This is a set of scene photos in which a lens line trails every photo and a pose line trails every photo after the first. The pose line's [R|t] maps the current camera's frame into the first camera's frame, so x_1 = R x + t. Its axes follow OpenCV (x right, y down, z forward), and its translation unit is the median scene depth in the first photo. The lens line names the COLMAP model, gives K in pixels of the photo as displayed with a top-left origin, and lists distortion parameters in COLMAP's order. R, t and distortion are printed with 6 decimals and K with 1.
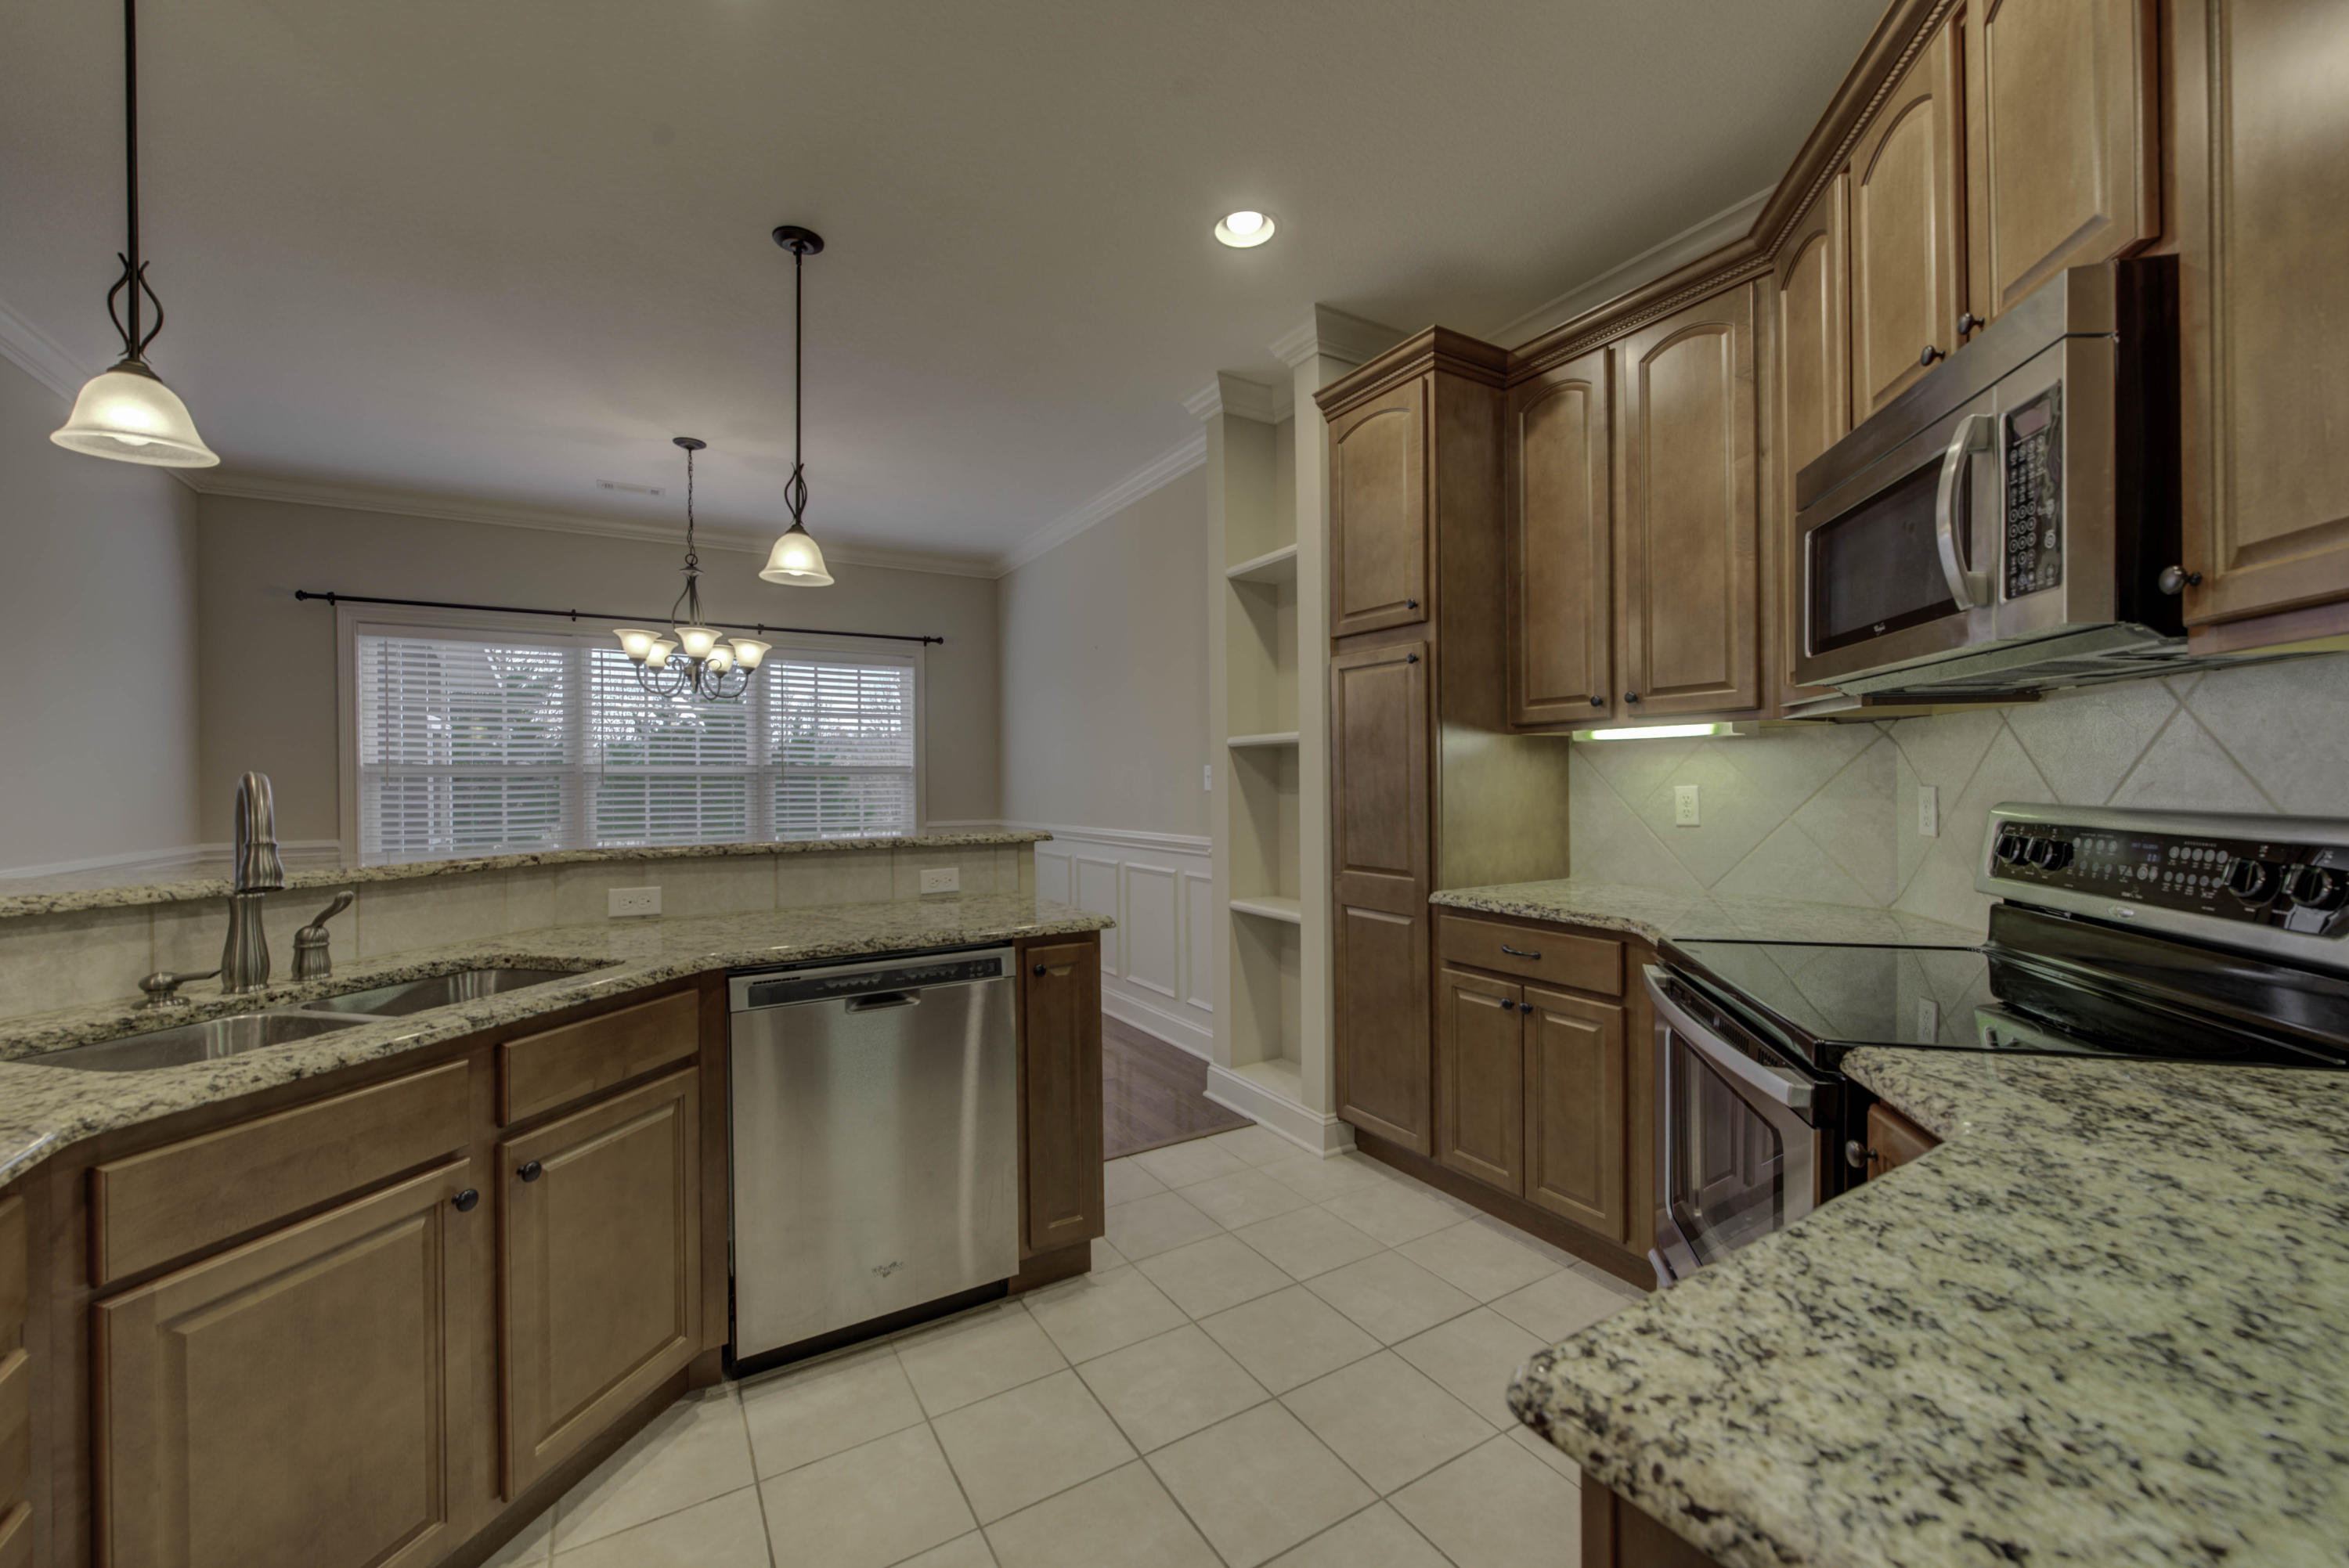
lens RADIAL K [[923.5, 0, 1184.7], [0, 923.5, 784.5], [0, 0, 1]] dist [0.000412, -0.000169]
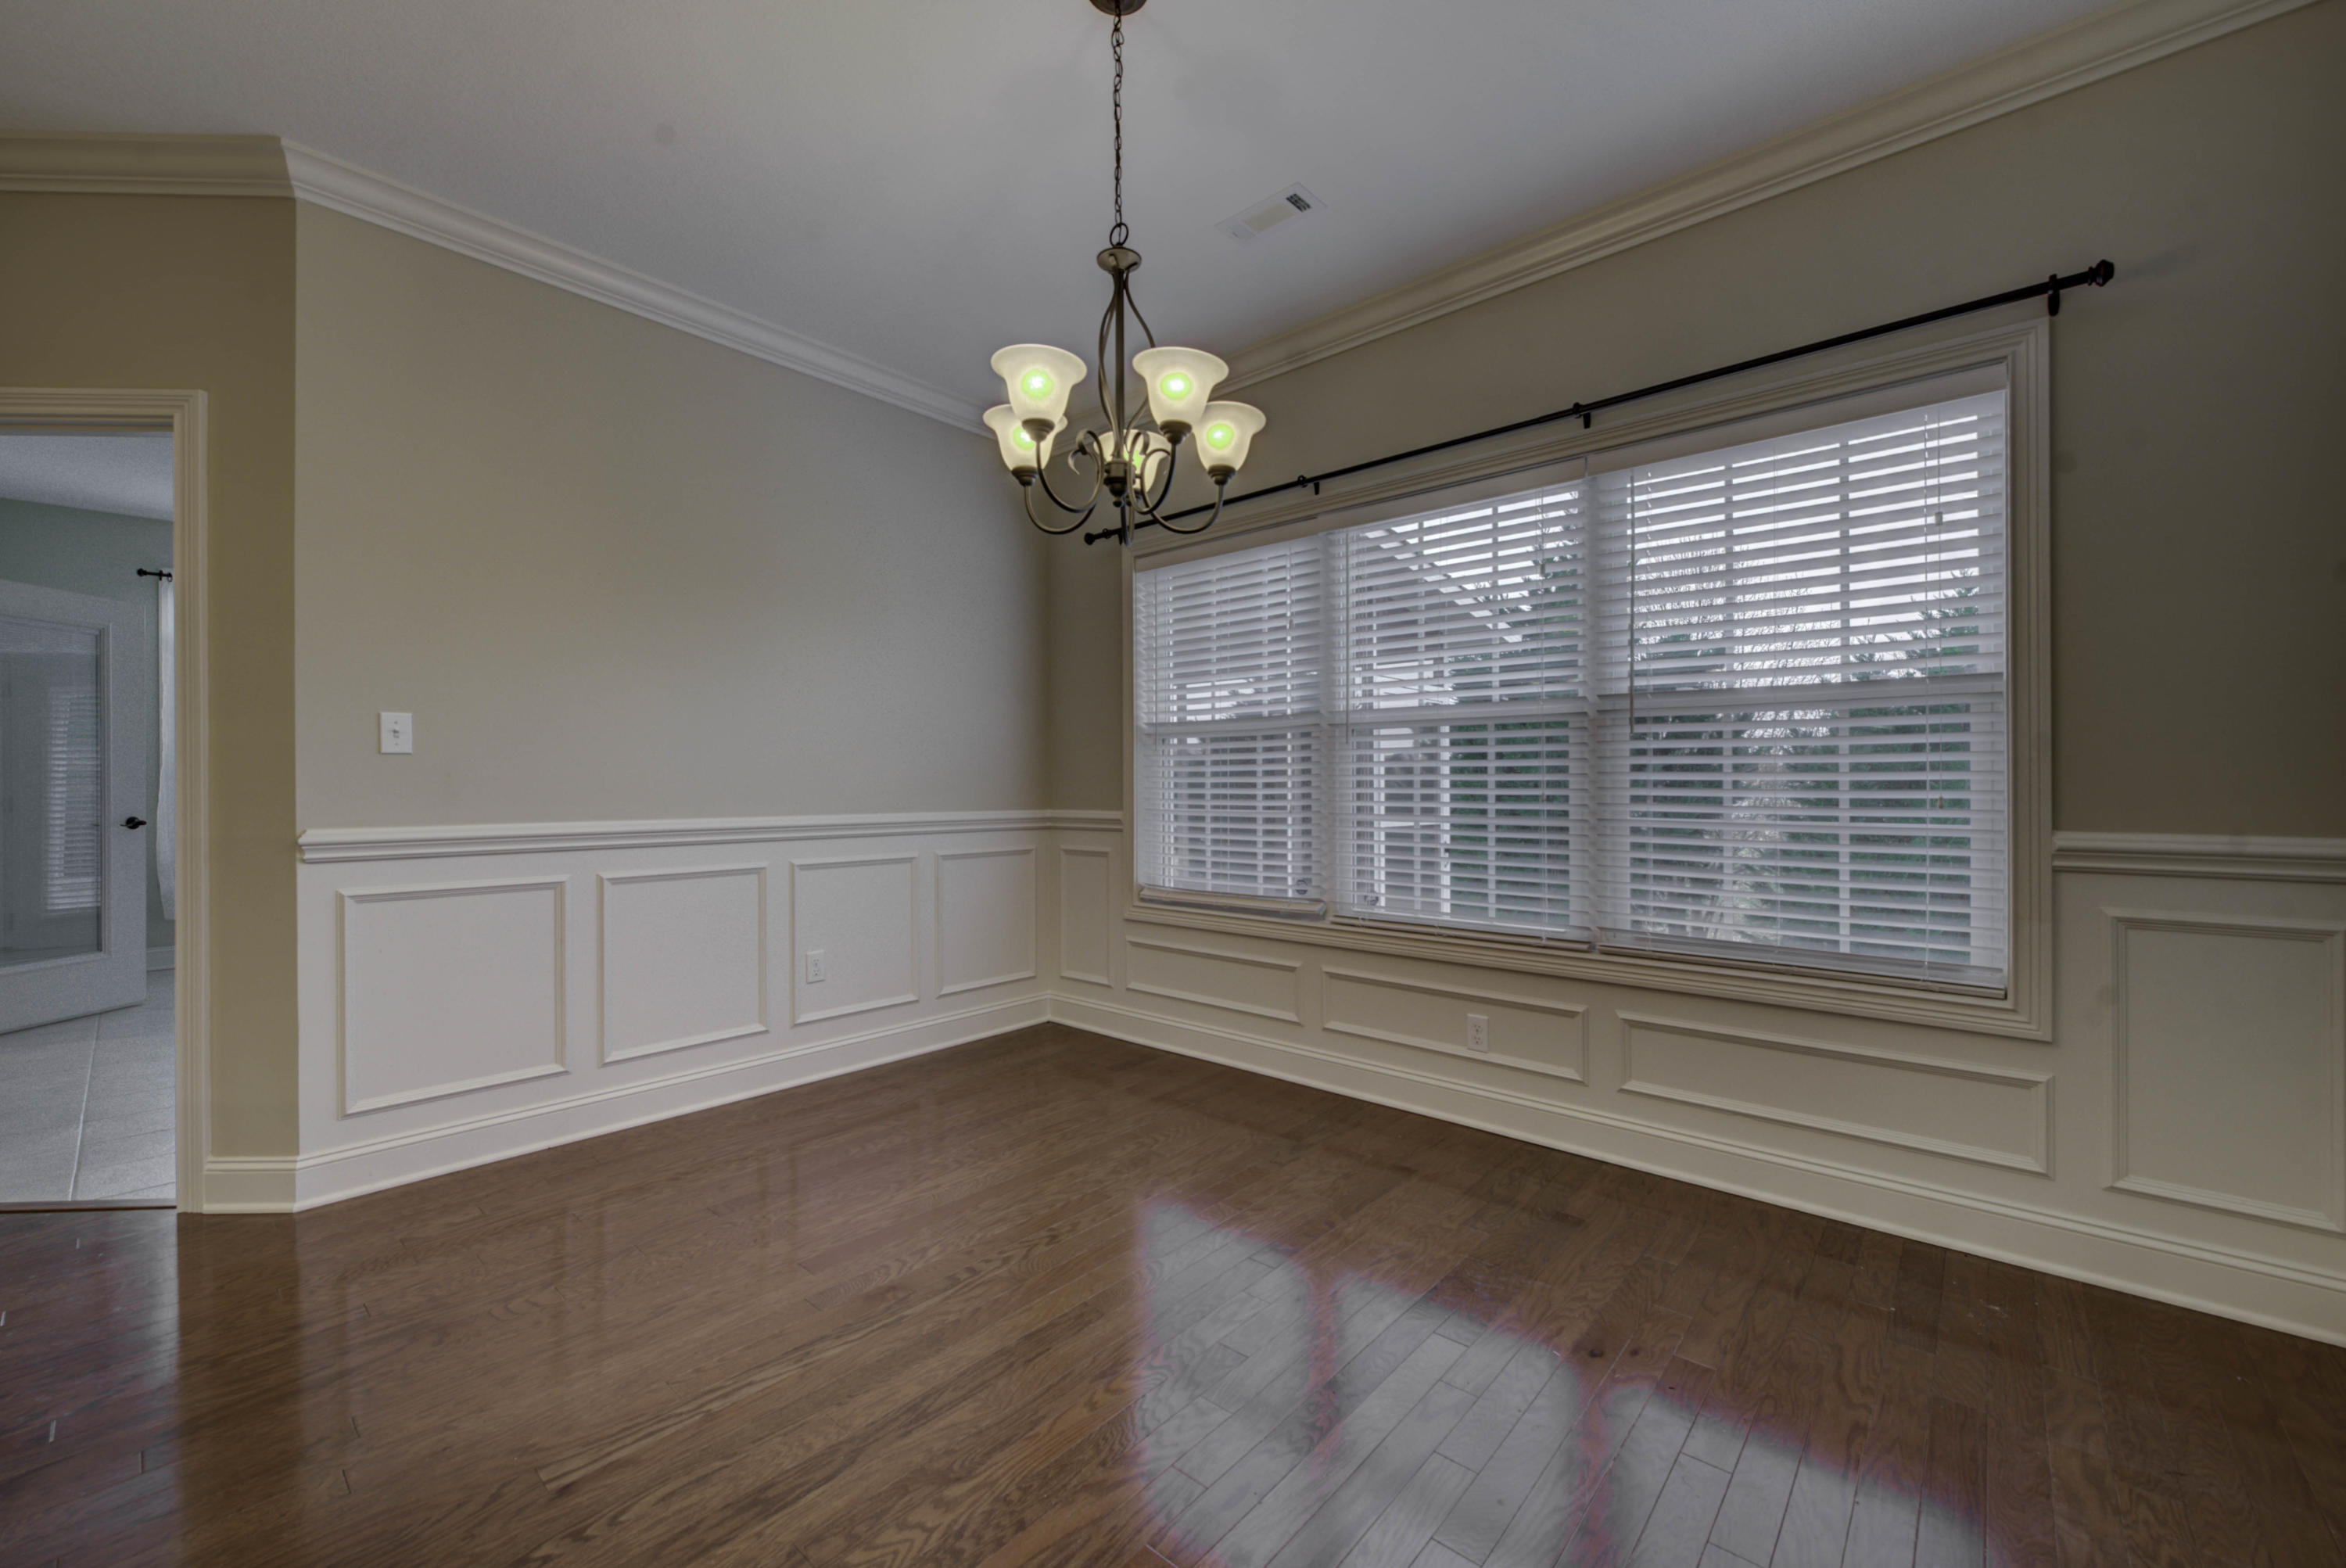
lens RADIAL K [[922.5, 0, 1183.2], [0, 922.5, 784.5], [0, 0, 1]] dist [0.000412, -0.000169]
pose [[0.295228, 0.007516, -0.955397, -0.139943], [-0.001452, 0.999971, 0.007418, 0.058361], [0.955426, -0.000803, 0.295231, 1.650283]]
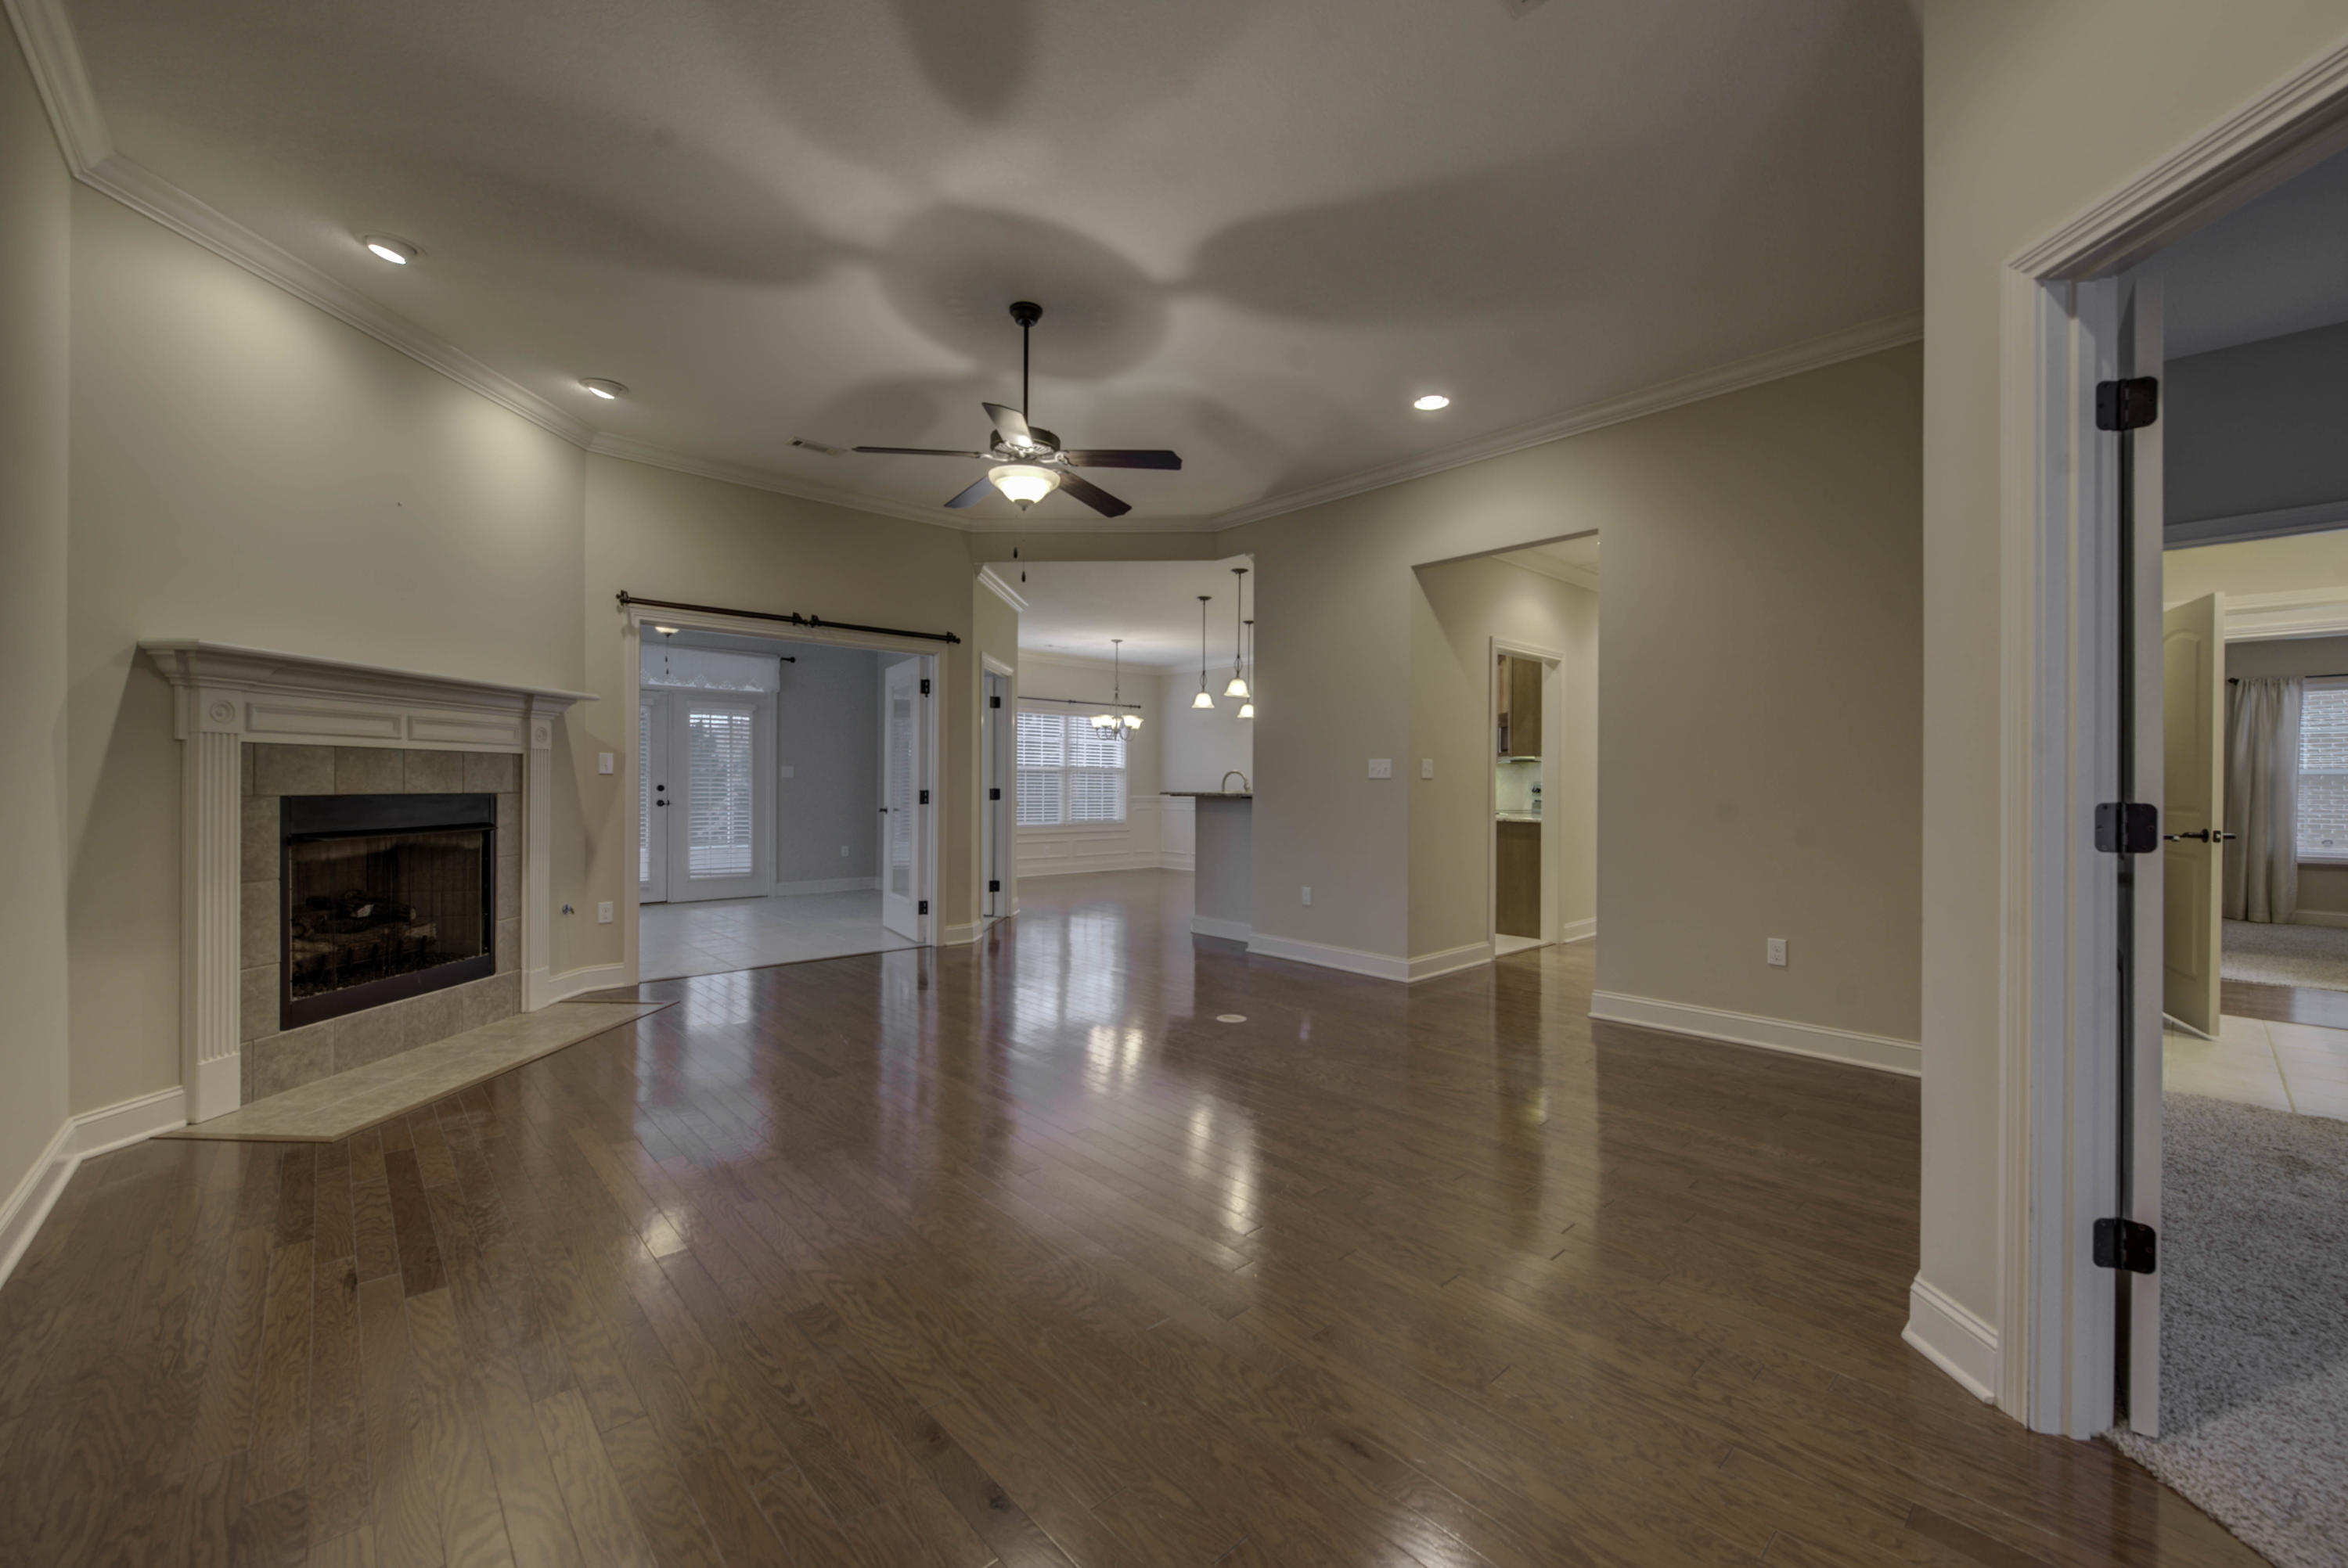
lens RADIAL K [[923.1, 0, 1184.2], [0, 923.1, 784.5], [0, 0, 1]] dist [0.000412, -0.000169]
pose [[0.979451, 0.014105, 0.201187, -1.561348], [-0.013349, 0.999898, -0.005113, 0.067525], [-0.201238, 0.002323, 0.979540, -2.764073]]
